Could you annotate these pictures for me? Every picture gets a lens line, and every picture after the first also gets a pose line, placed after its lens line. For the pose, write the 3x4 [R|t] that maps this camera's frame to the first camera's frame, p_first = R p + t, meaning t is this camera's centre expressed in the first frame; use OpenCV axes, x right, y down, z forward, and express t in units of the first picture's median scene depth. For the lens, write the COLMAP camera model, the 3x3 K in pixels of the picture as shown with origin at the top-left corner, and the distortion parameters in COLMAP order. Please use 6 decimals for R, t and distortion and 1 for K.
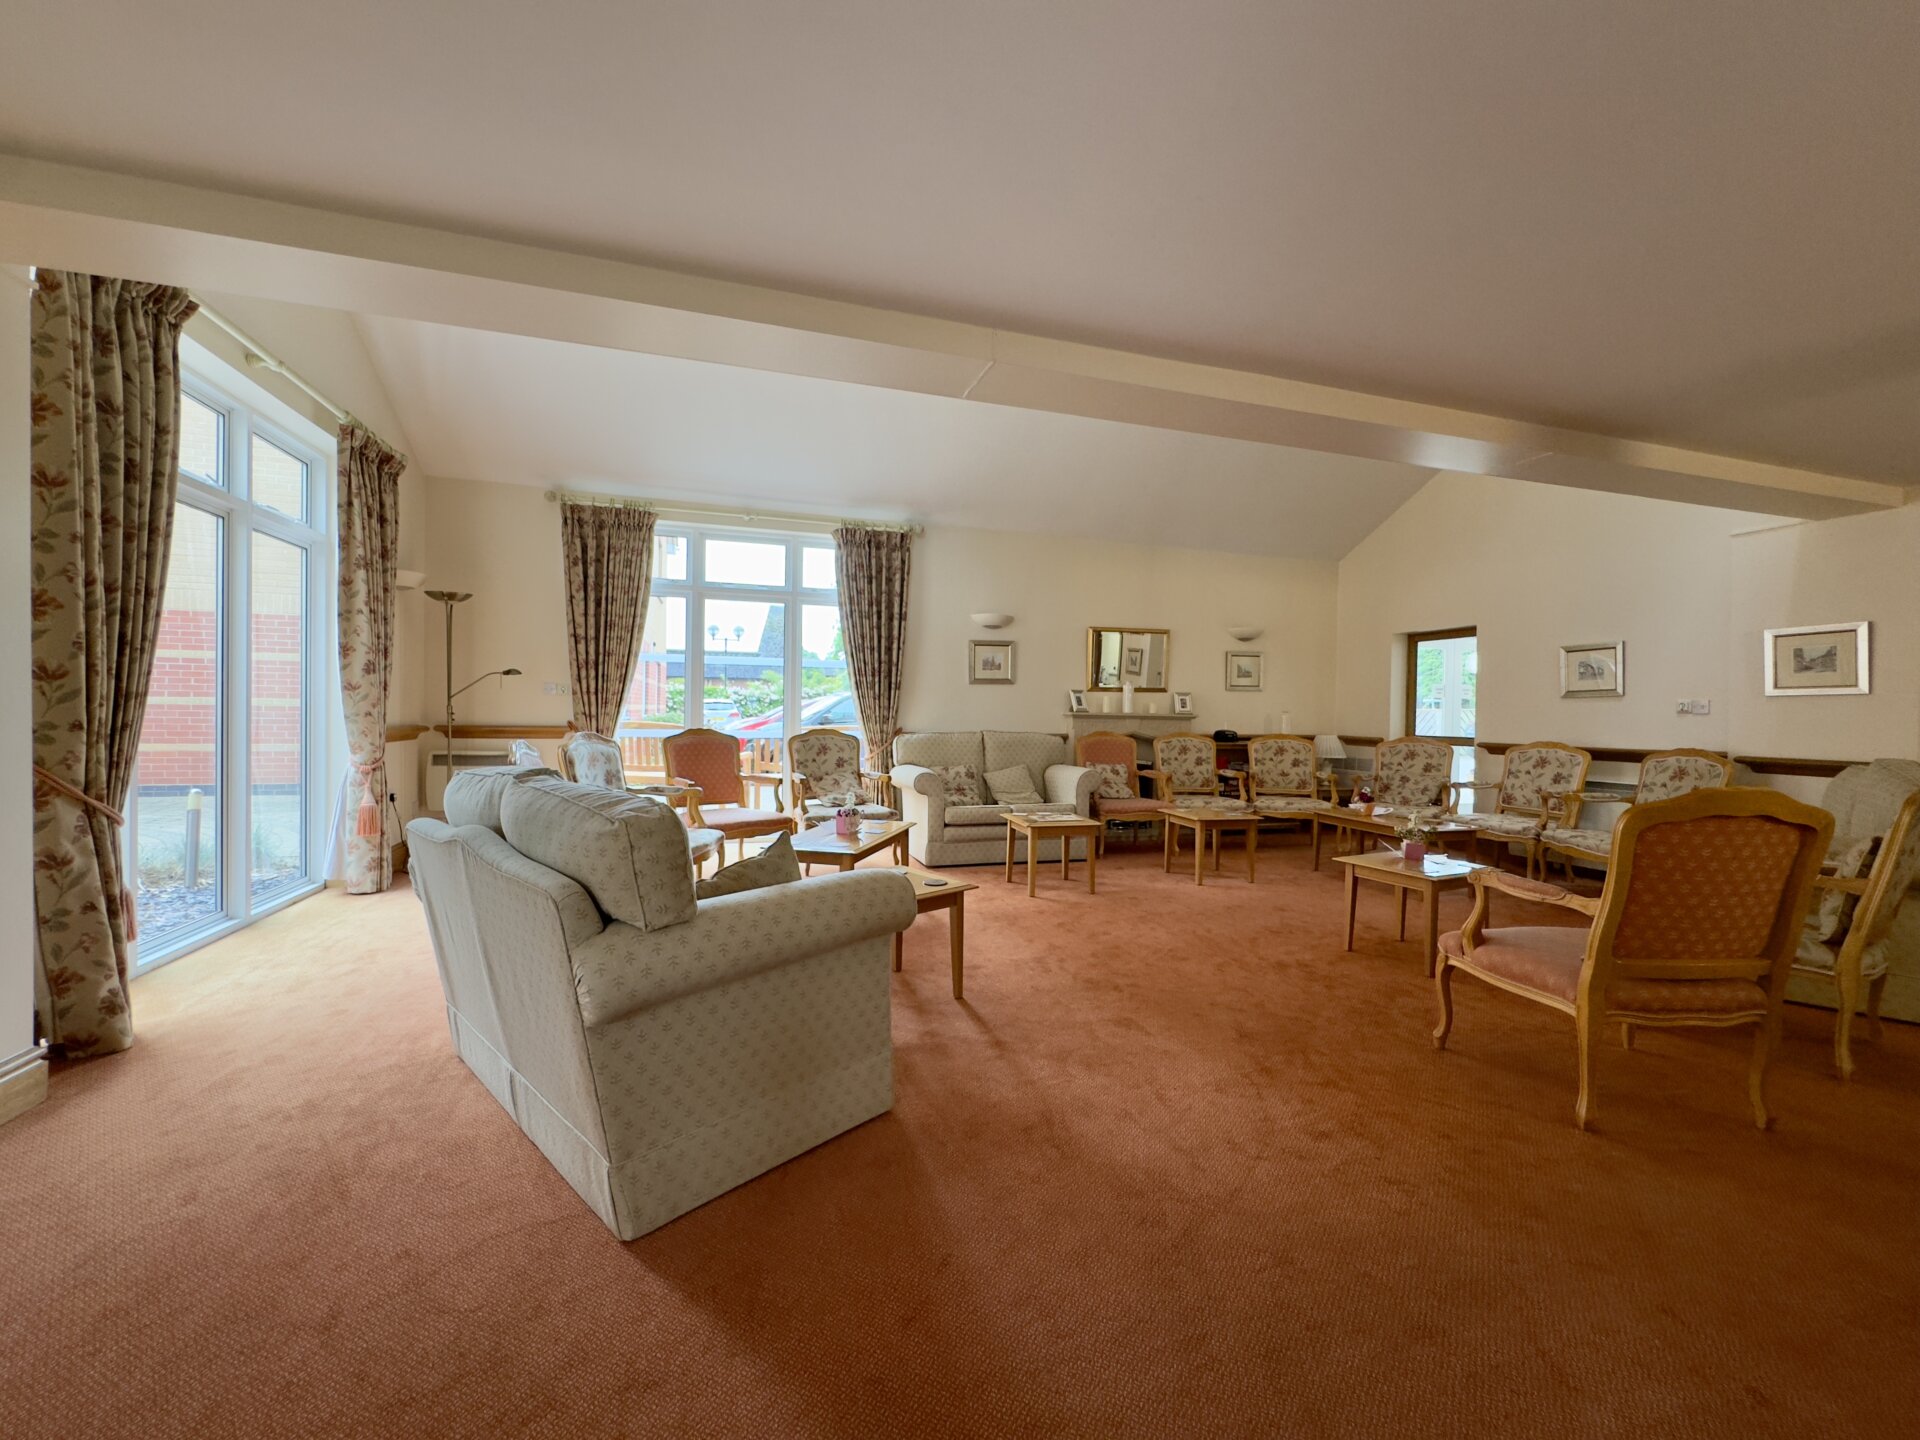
lens RADIAL K [[765.1, 0, 949.3], [0, 765.1, 717.3], [0, 0, 1]] dist [-0.002768, 0.000143]
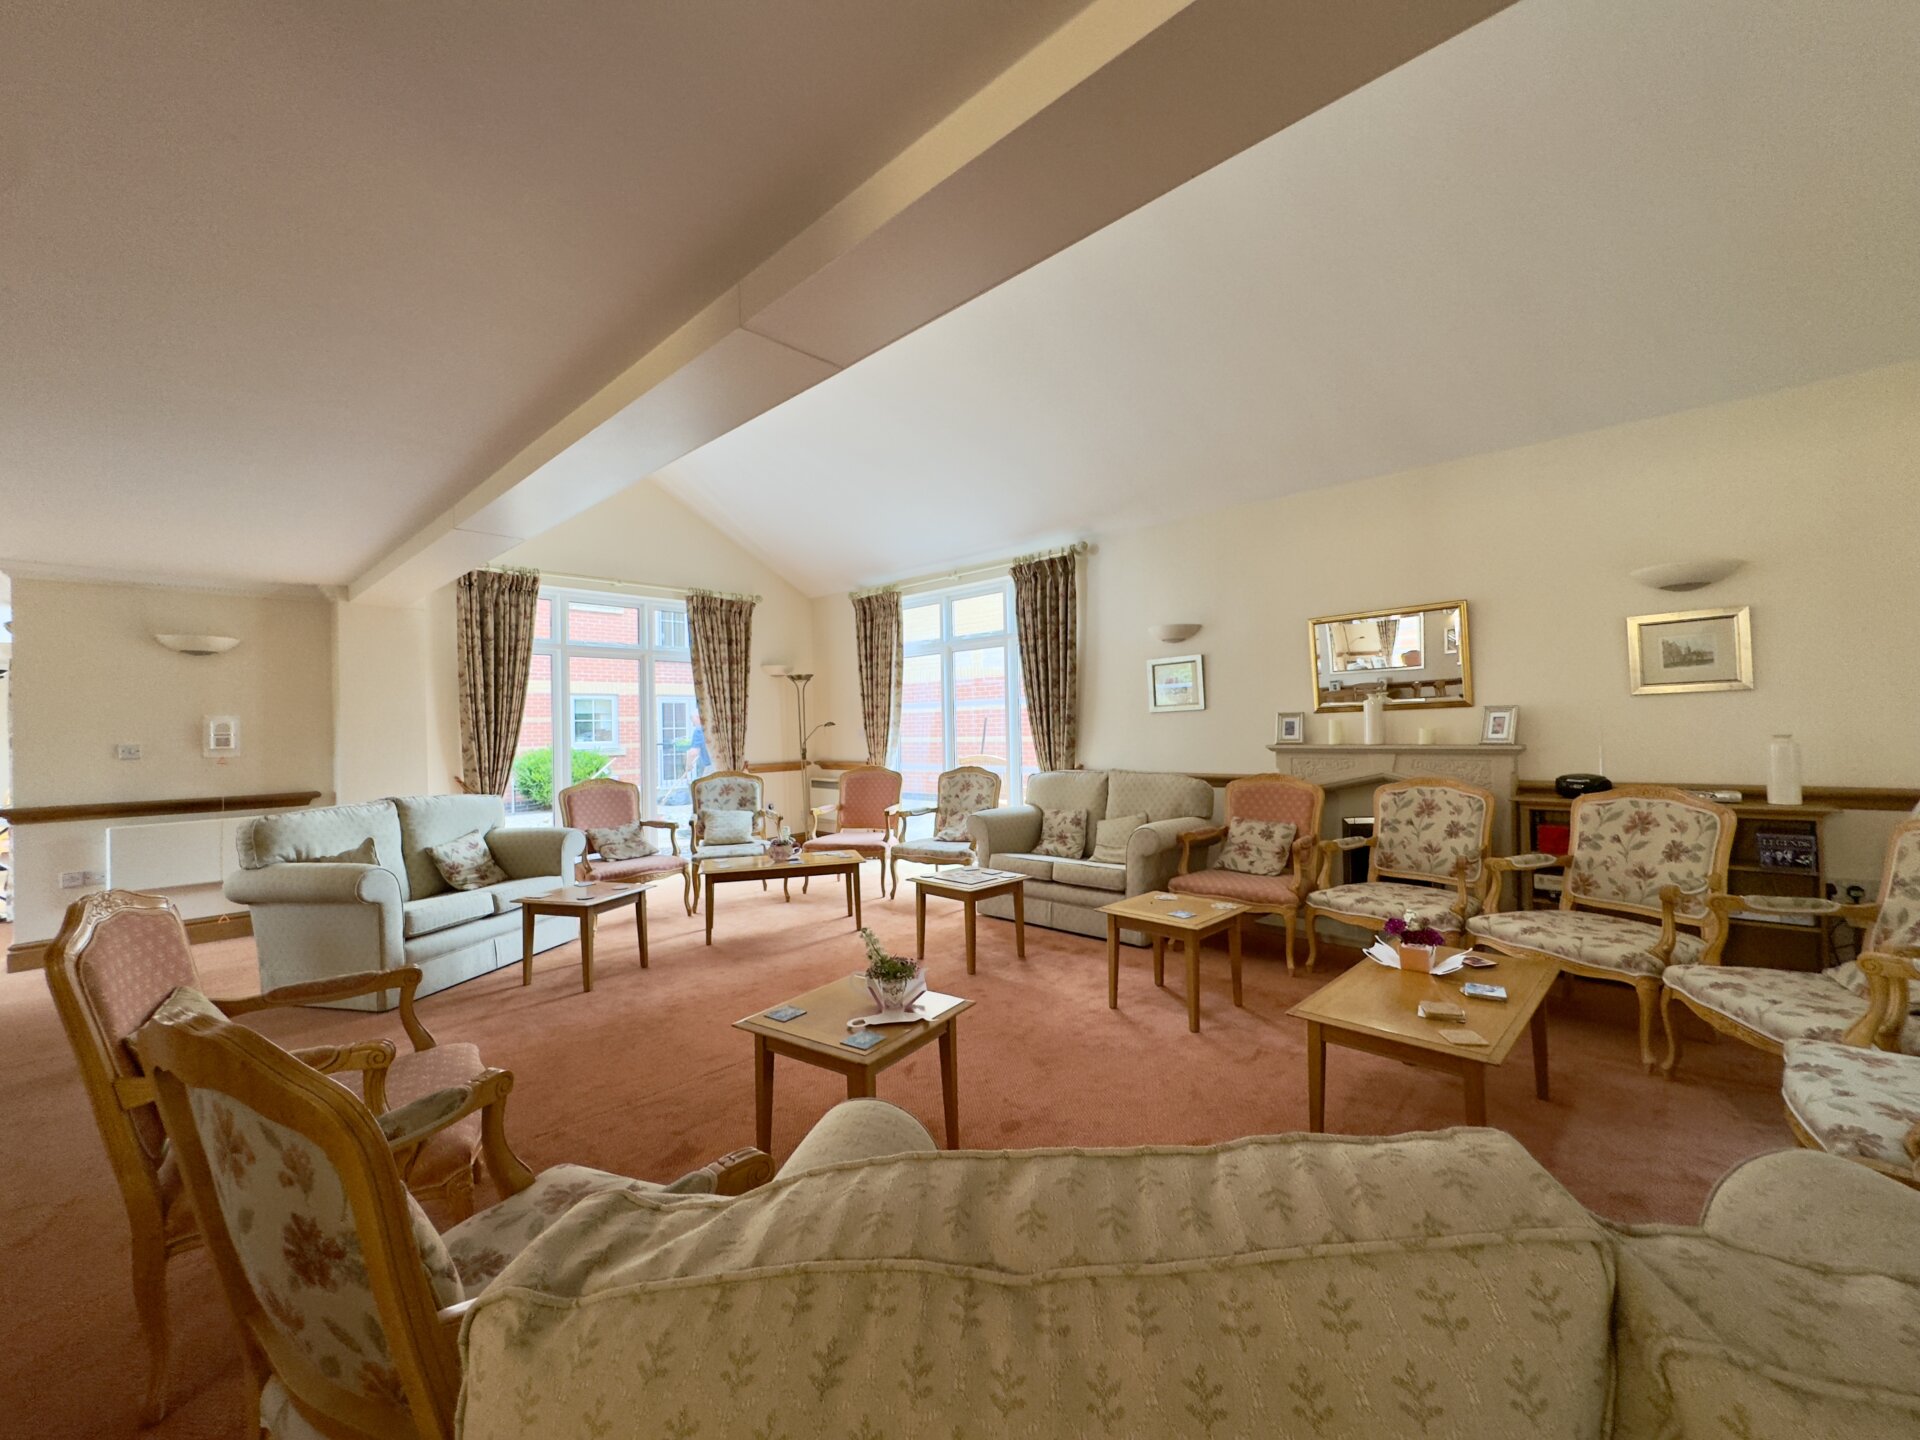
lens RADIAL K [[765.1, 0, 958.2], [0, 765.1, 718.3], [0, 0, 1]] dist [-0.002768, 0.000143]
pose [[0.490070, -0.040230, -0.870754, 0.691313], [0.021164, 0.999189, -0.034253, -0.014240], [0.871426, -0.001642, 0.490524, 0.437011]]
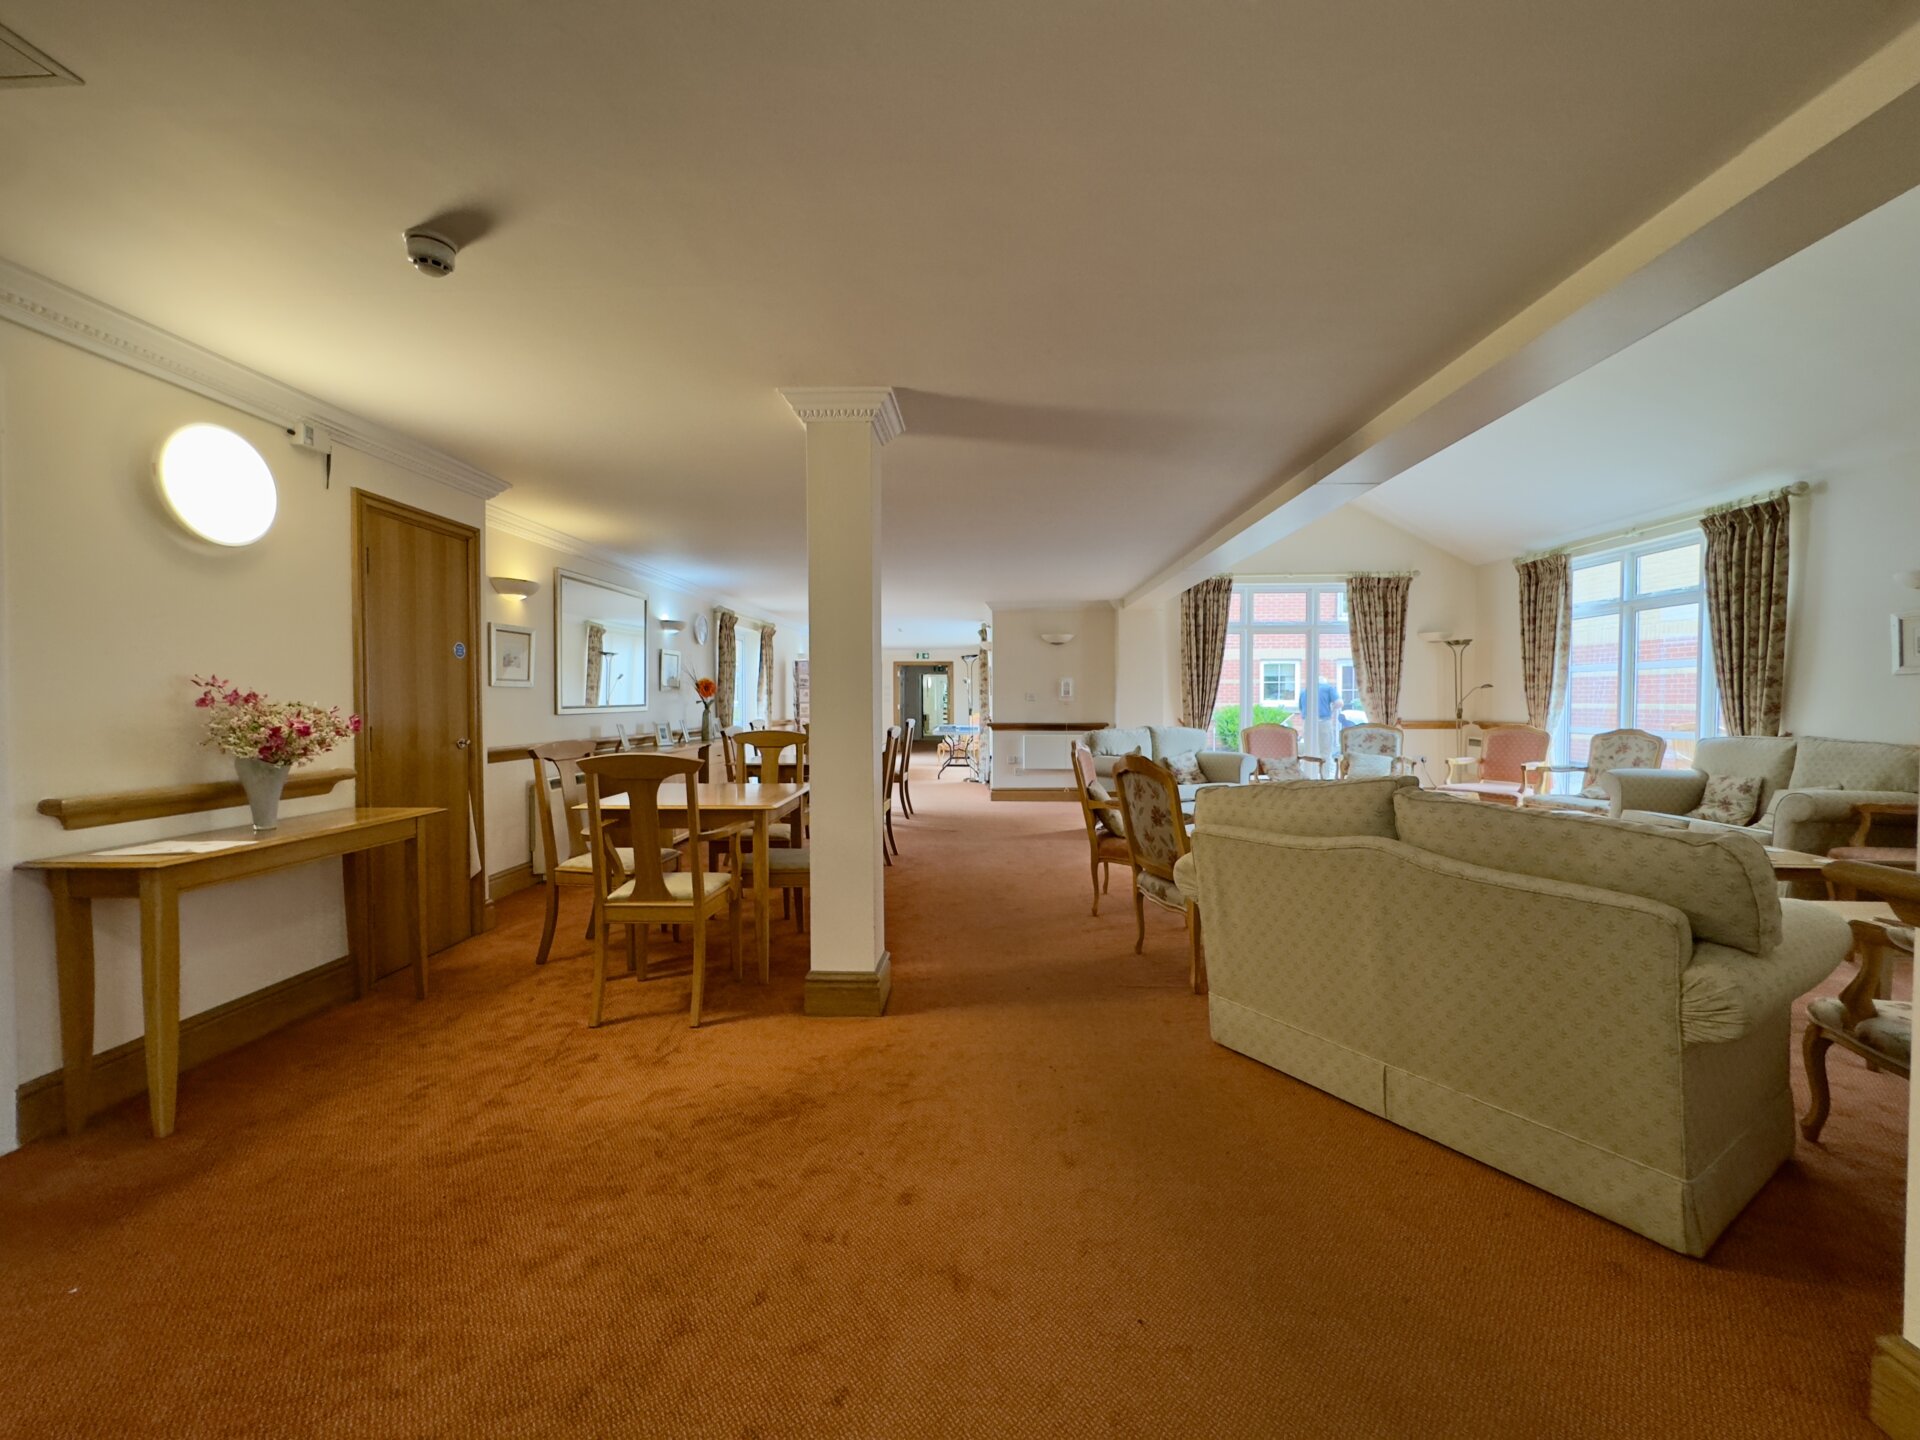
lens RADIAL K [[765.1, 0, 953.6], [0, 765.1, 717.3], [0, 0, 1]] dist [-0.002768, 0.000143]
pose [[-0.339142, 0.005141, -0.940721, 1.053034], [-0.014056, 0.999846, 0.010532, 0.001269], [0.940630, 0.016795, -0.339018, 0.448427]]
